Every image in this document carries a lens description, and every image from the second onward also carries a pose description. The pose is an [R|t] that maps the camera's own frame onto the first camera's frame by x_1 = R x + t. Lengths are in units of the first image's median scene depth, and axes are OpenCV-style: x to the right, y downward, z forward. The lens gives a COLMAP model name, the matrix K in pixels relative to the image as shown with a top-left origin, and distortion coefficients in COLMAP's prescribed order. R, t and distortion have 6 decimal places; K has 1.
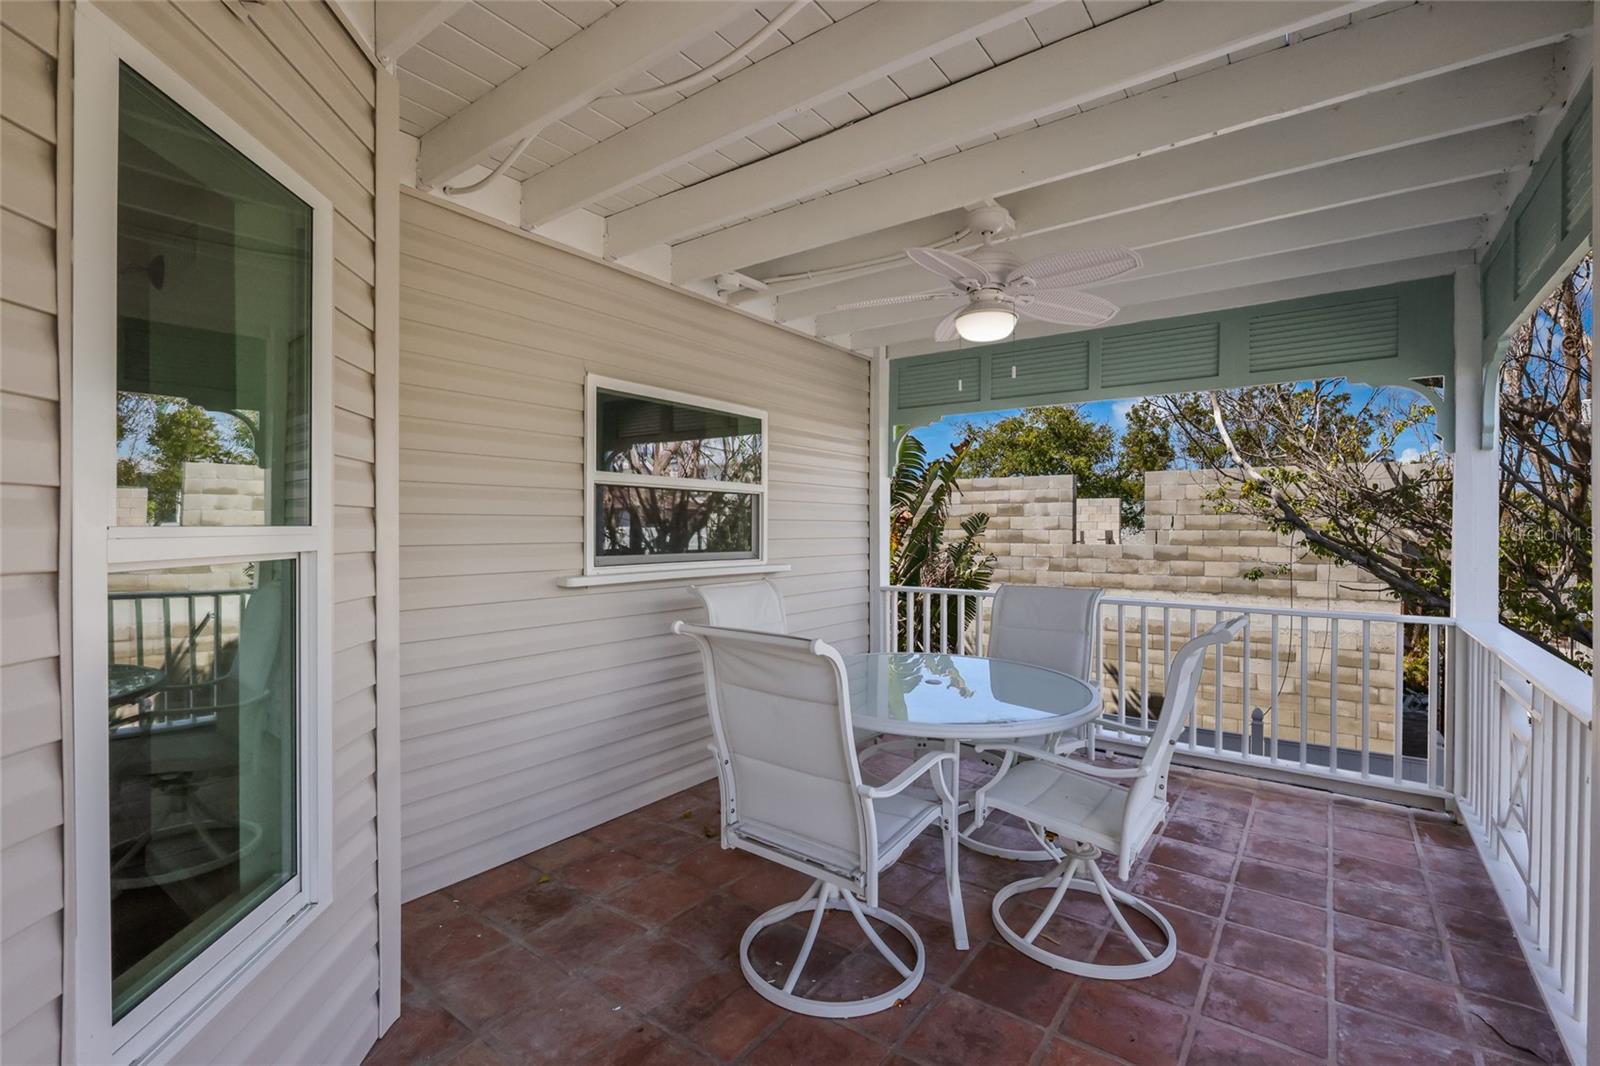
lens RADIAL K [[710.3, 0, 790.7], [0, 710.3, 533.2], [0, 0, 1]] dist [0.005758, 0.002167]
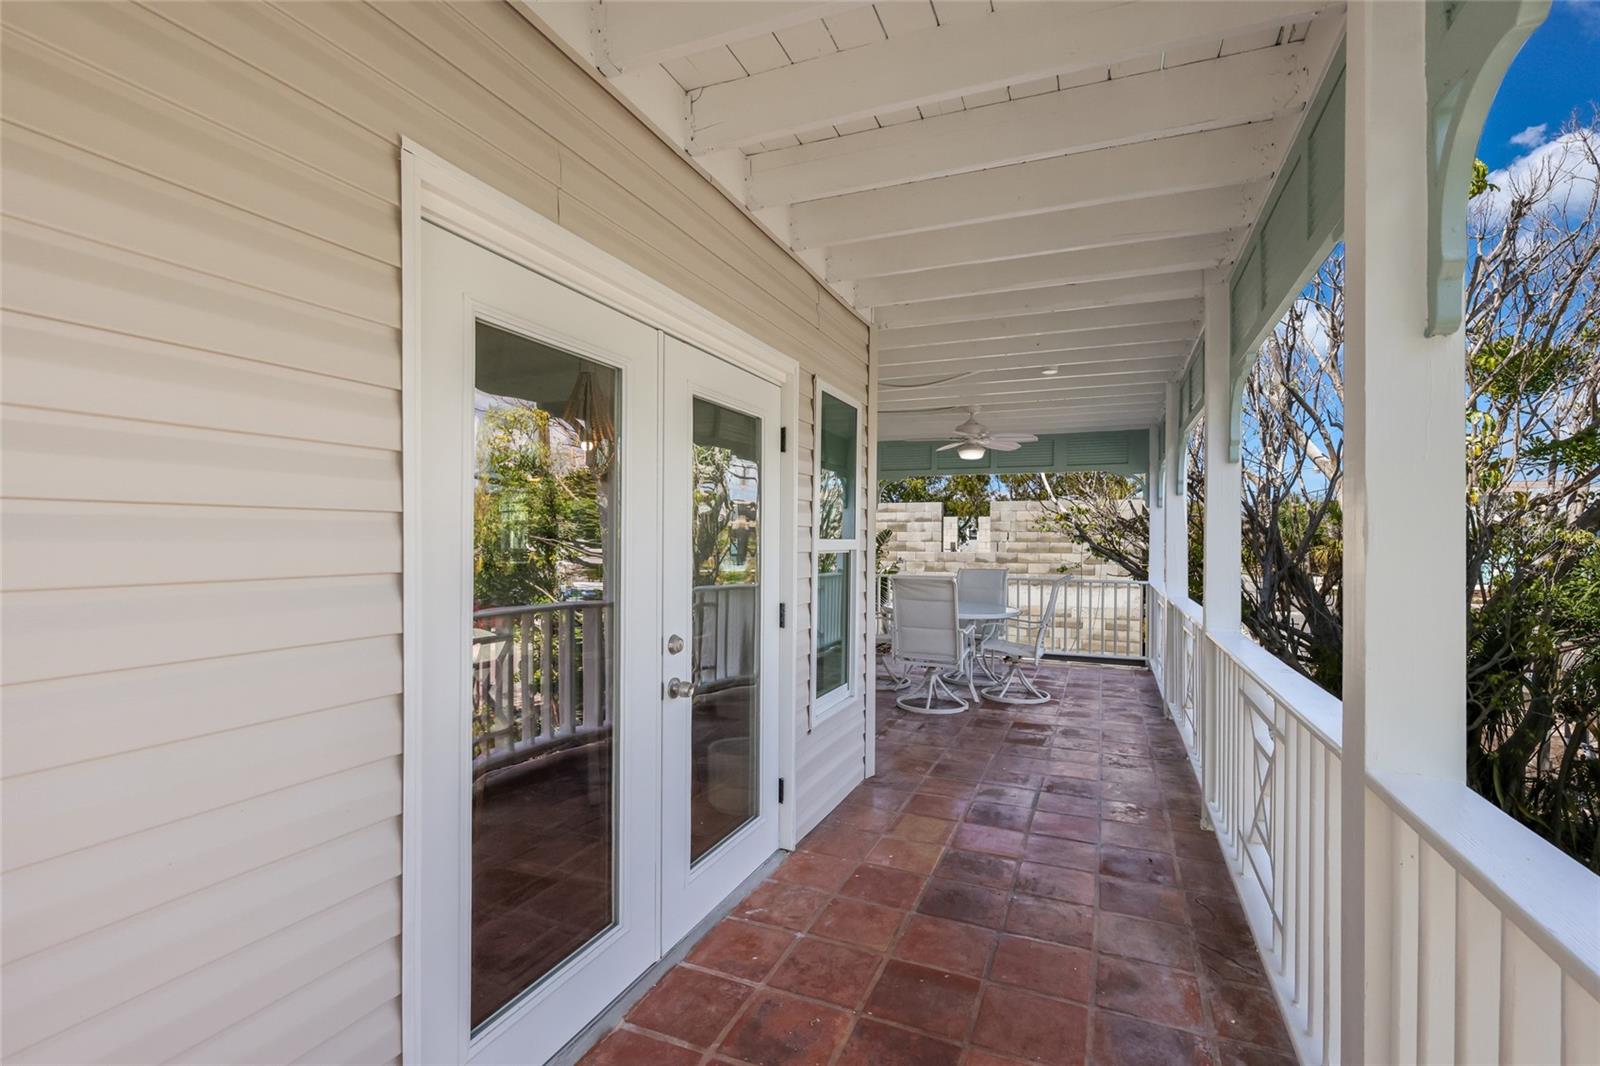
lens RADIAL K [[710.3, 0, 797.0], [0, 710.3, 538.9], [0, 0, 1]] dist [0.005758, 0.002167]
pose [[0.970853, 0.004023, 0.239642, -0.194110], [-0.002159, 0.999965, -0.008043, 0.001559], [-0.239666, 0.007291, 0.970828, -0.257428]]
